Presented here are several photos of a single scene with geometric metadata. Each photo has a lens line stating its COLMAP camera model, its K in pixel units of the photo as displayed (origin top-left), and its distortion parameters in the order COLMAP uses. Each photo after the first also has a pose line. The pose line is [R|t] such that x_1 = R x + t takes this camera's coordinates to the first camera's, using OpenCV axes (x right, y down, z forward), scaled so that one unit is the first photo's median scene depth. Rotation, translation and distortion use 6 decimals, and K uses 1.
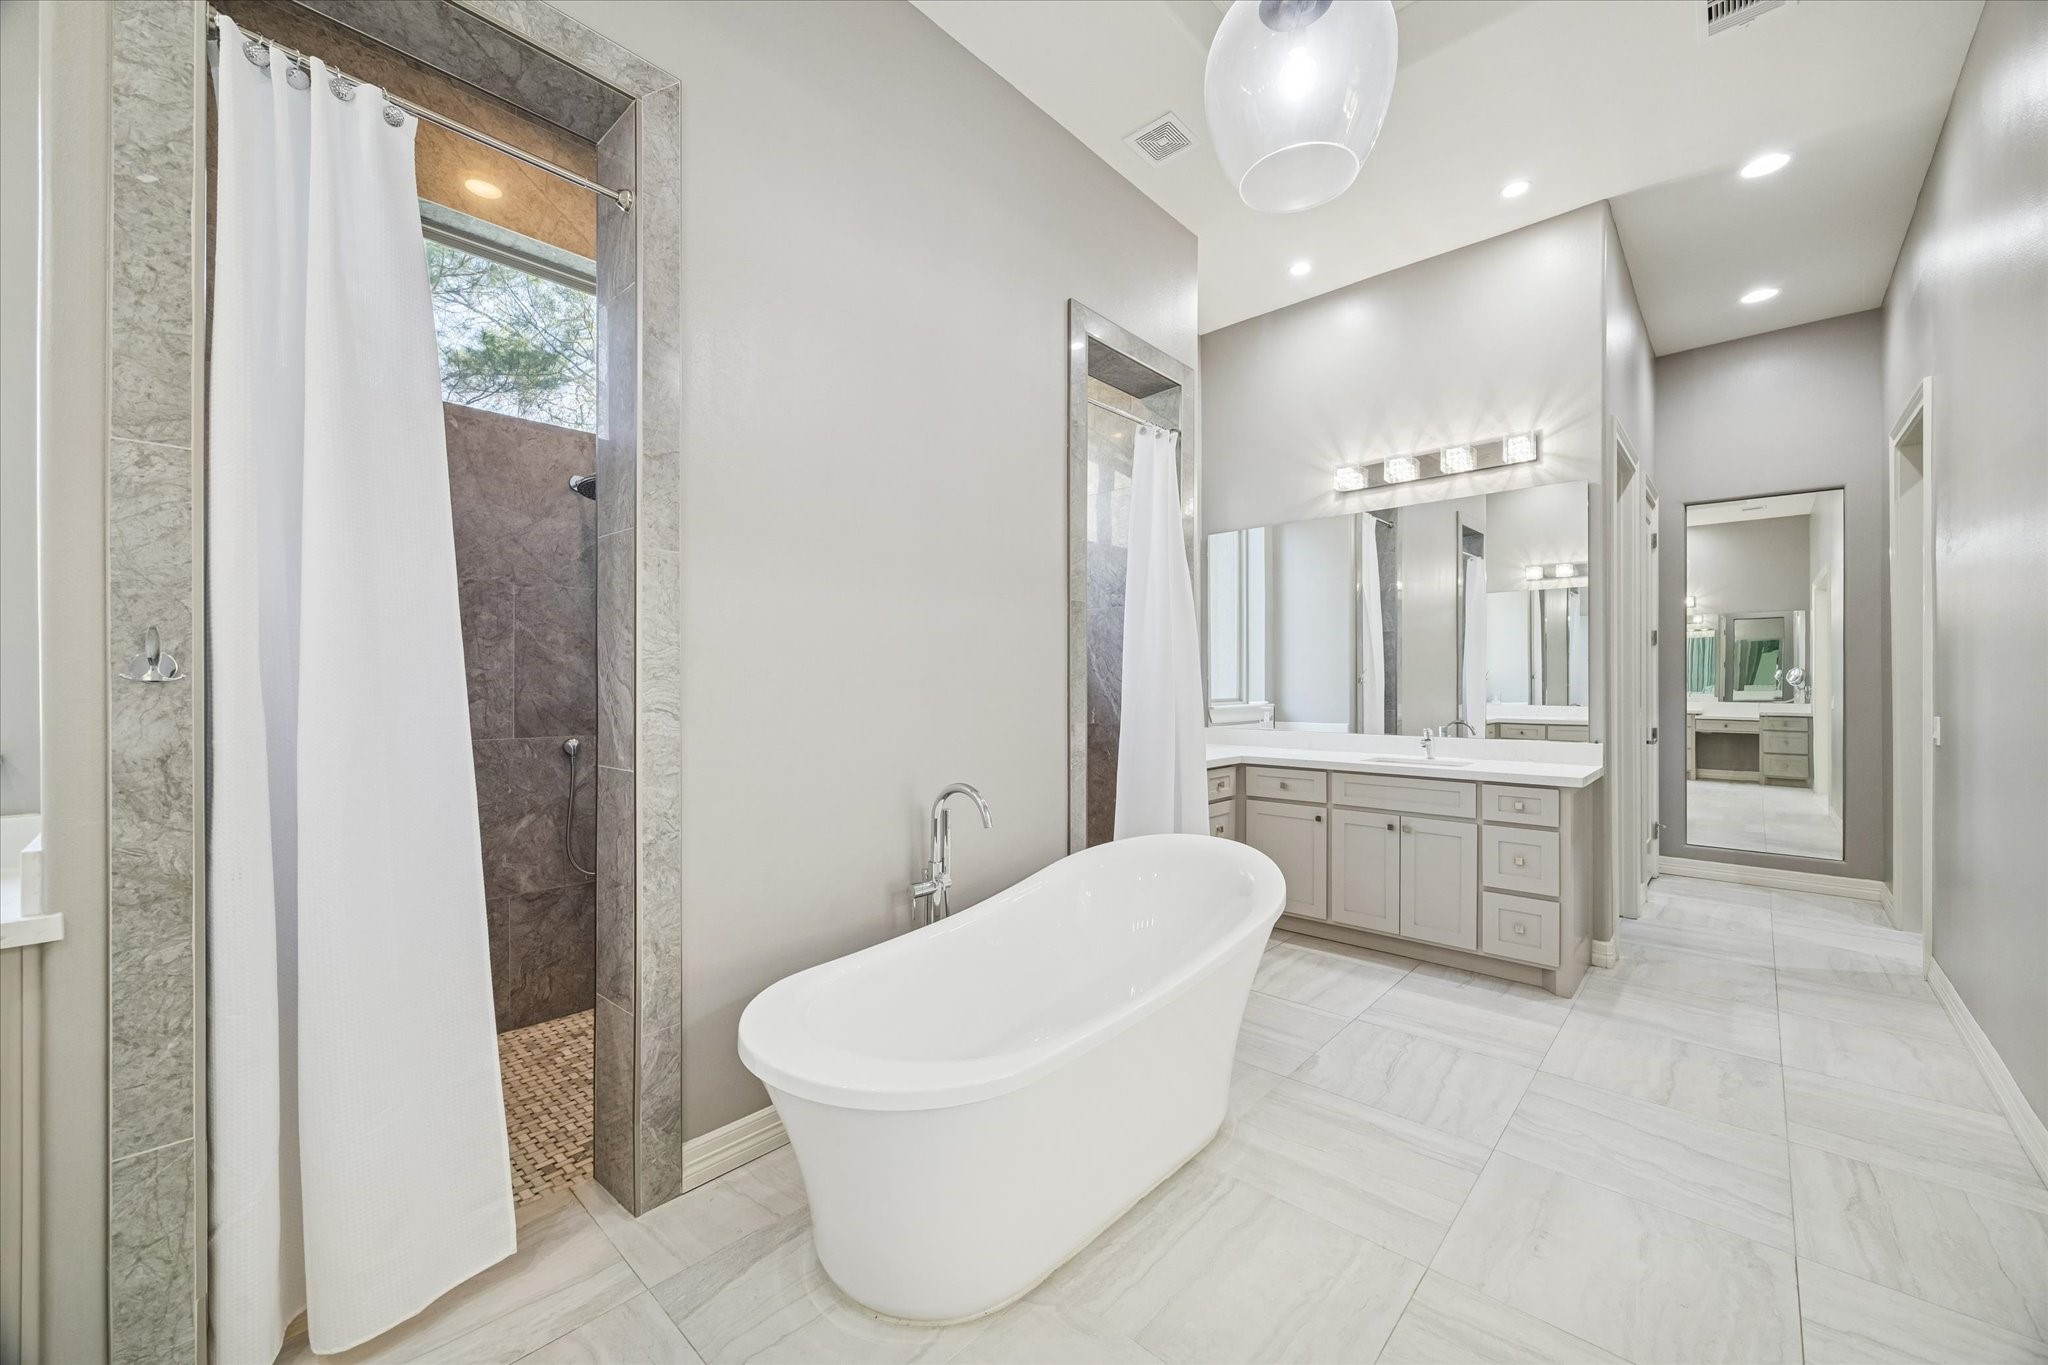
lens RADIAL K [[783.8, 0, 1023.4], [0, 783.8, 685.1], [0, 0, 1]] dist [-0.002253, -0.000159]
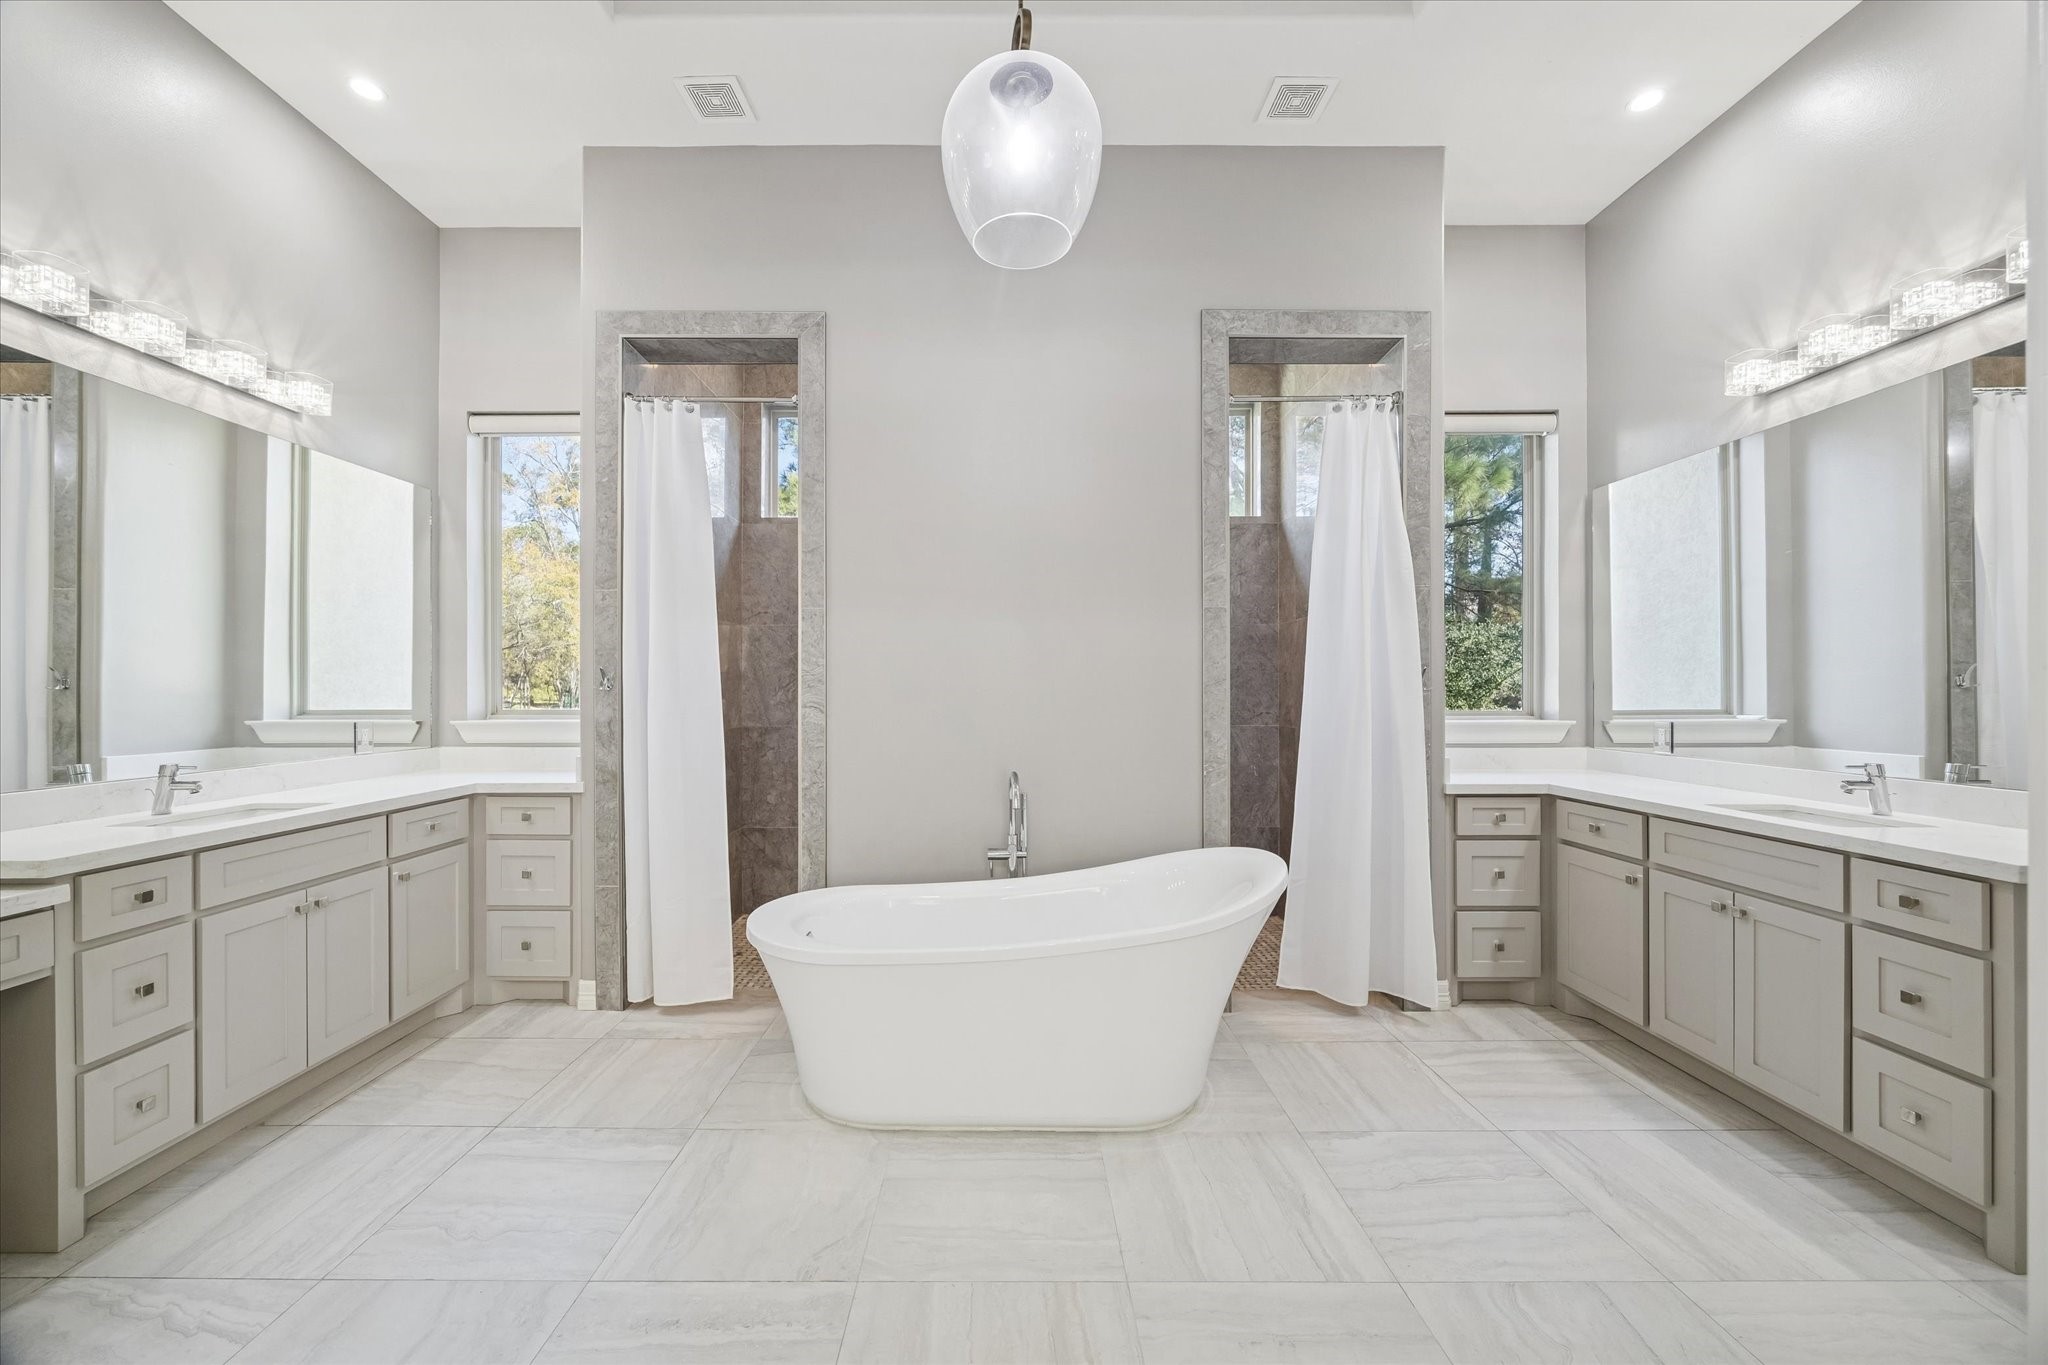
lens RADIAL K [[783.8, 0, 974.8], [0, 783.8, 685.5], [0, 0, 1]] dist [-0.002253, -0.000159]
pose [[0.668238, -0.002031, -0.743945, 0.613816], [0.000750, 0.999998, -0.002057, -0.005465], [0.743947, 0.000816, 0.668238, 0.104211]]
